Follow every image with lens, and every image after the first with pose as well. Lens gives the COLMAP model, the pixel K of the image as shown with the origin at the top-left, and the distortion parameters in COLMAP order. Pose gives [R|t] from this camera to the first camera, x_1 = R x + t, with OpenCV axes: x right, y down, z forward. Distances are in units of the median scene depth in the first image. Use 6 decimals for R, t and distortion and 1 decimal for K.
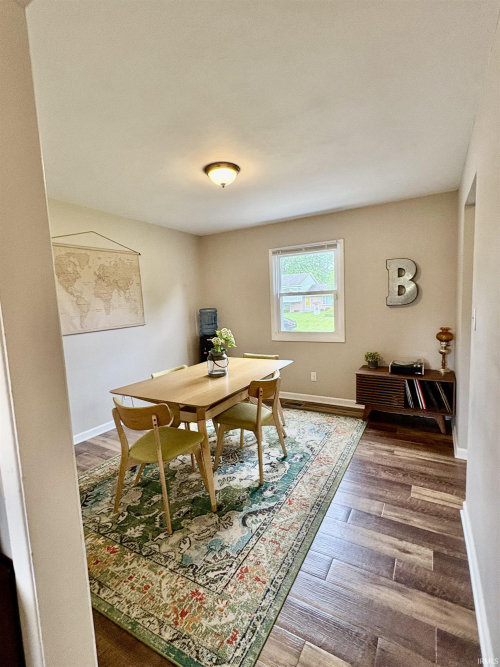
lens RADIAL K [[313.3, 0, 248.5], [0, 313.3, 332.4], [0, 0, 1]] dist [-0.000415, 0.000100]
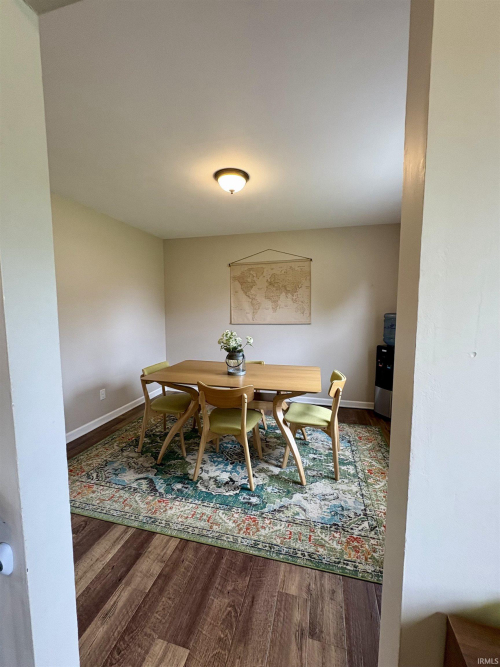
lens RADIAL K [[271.5, 0, 250.4], [0, 271.5, 335.9], [0, 0, 1]] dist [0.001655, 0.000155]
pose [[0.265093, 0.141590, -0.953770, 0.705516], [-0.104591, 0.987546, 0.117534, -0.096462], [0.958534, 0.068598, 0.276600, 0.706955]]
